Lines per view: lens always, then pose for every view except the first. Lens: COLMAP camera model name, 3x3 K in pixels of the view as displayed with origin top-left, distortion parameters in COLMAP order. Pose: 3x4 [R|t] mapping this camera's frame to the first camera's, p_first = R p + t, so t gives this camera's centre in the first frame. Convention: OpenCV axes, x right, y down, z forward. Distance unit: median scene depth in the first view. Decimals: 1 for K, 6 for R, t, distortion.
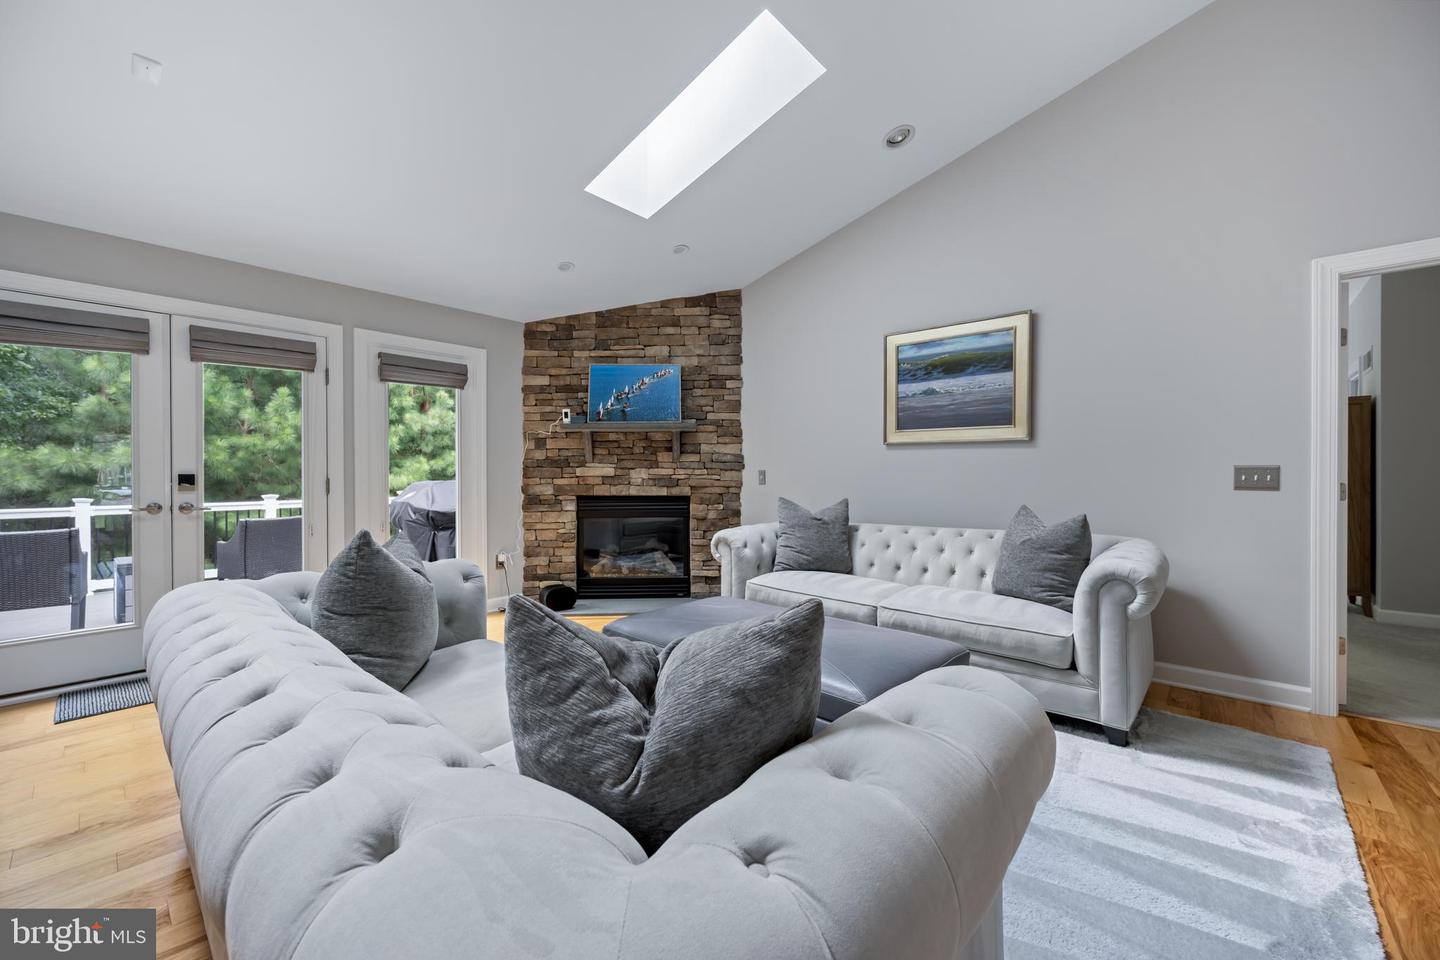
lens RADIAL K [[567.3, 0, 729.1], [0, 567.3, 475.5], [0, 0, 1]] dist [0.000081, 0.000127]
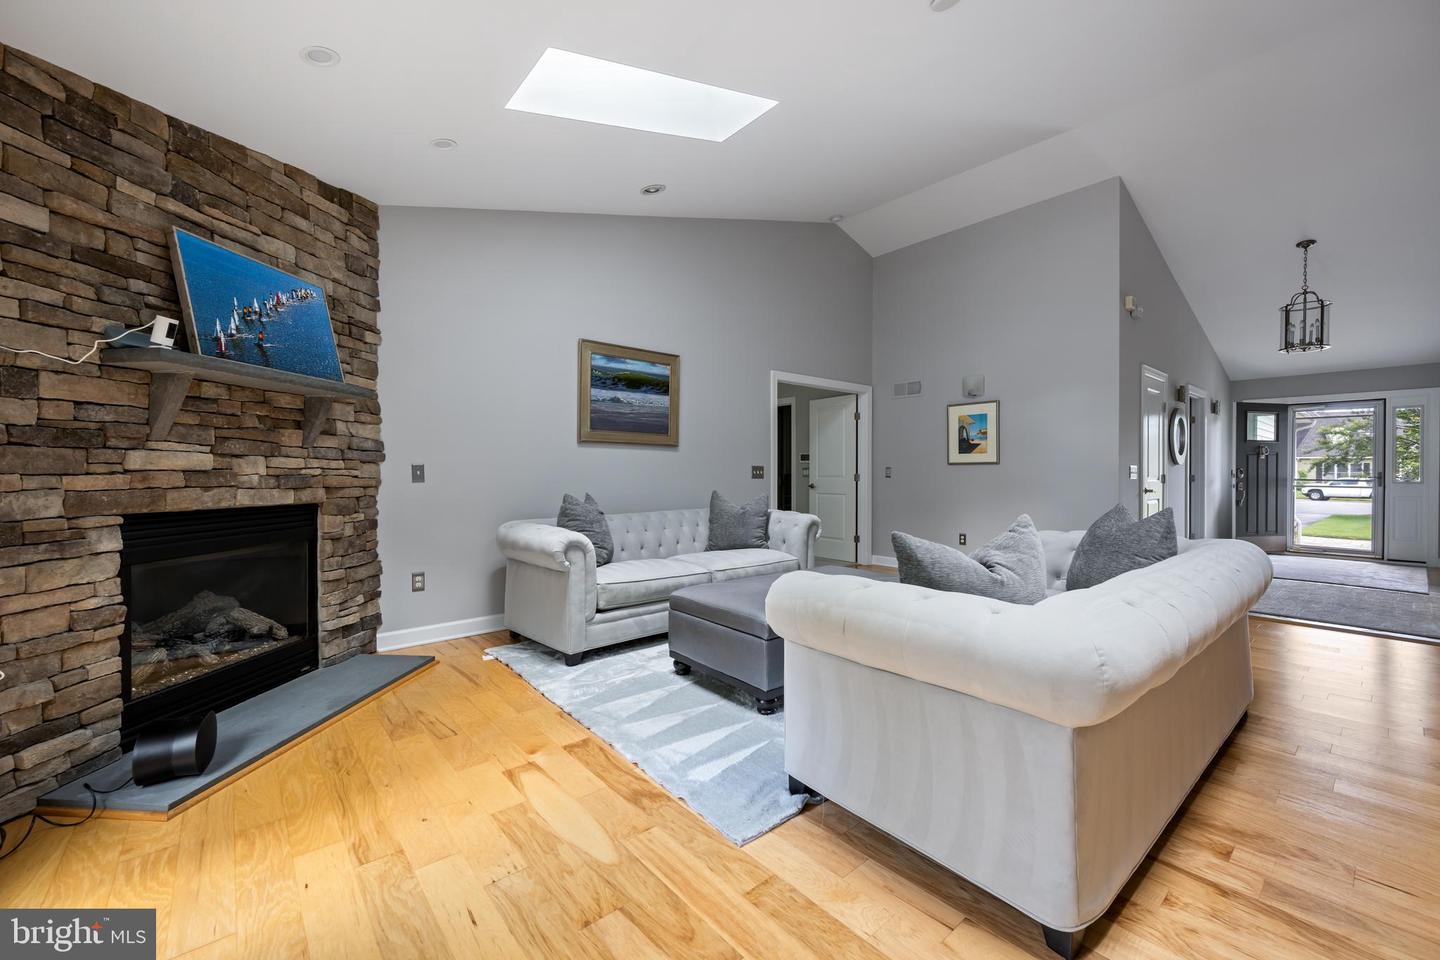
lens RADIAL K [[567.3, 0, 729.9], [0, 567.3, 472.5], [0, 0, 1]] dist [0.000081, 0.000127]
pose [[0.141515, 0.000311, 0.989936, -0.626928], [0.000442, 1.000000, -0.000377, 0.003385], [-0.989936, 0.000491, 0.141514, 0.480209]]
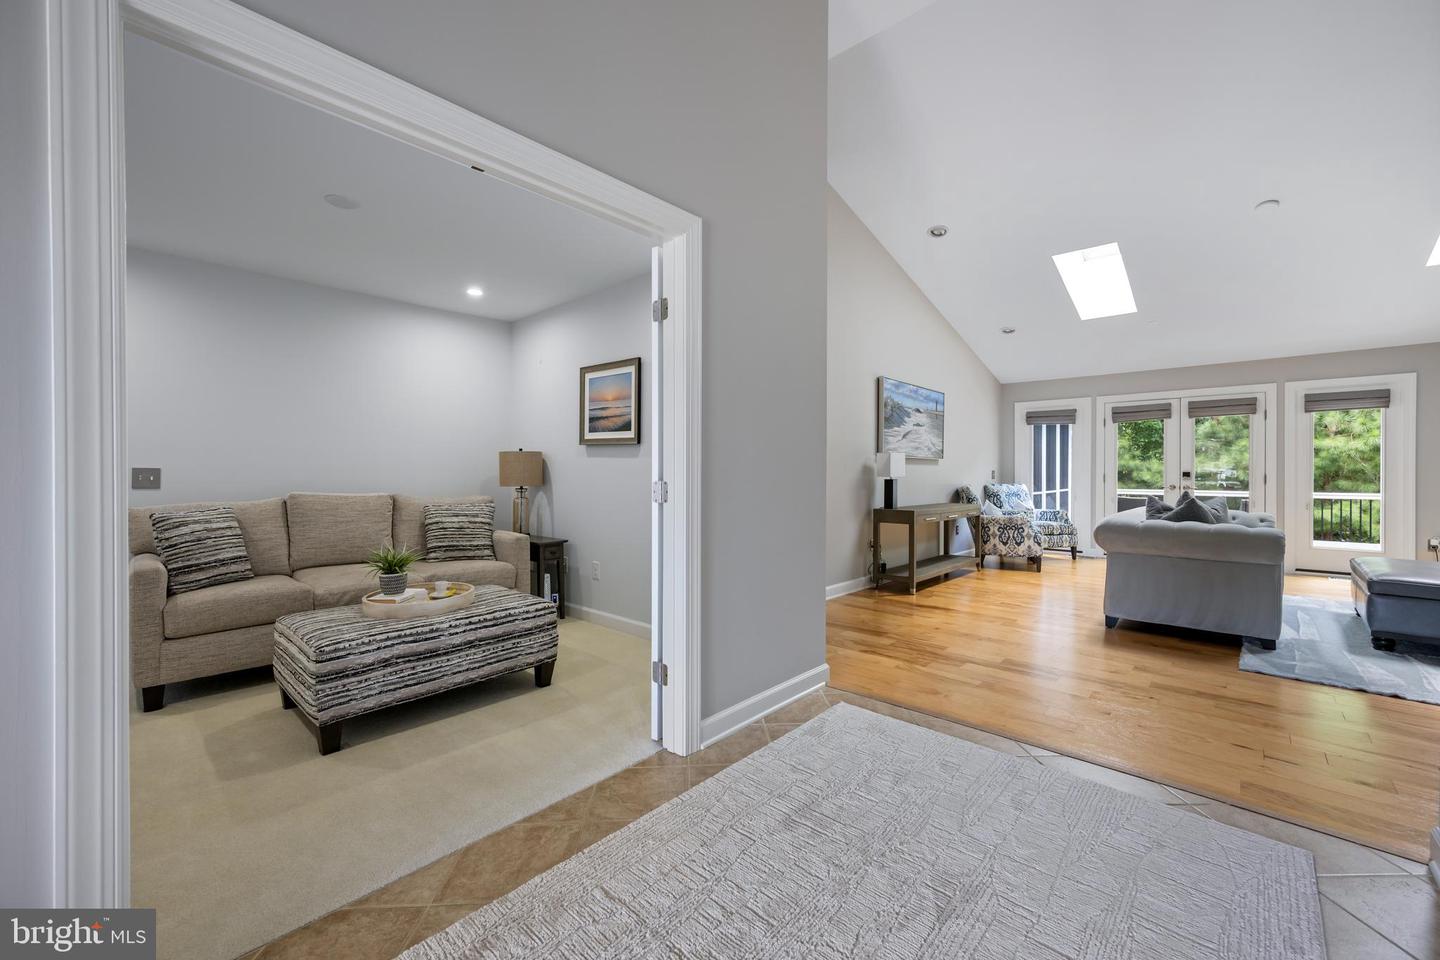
lens RADIAL K [[567.3, 0, 711.7], [0, 567.3, 476.3], [0, 0, 1]] dist [0.000081, 0.000127]
pose [[-0.032149, 0.011219, -0.999420, 0.622903], [-0.006252, 0.999915, 0.011426, 0.000627], [0.999464, 0.006616, -0.032076, -0.361380]]
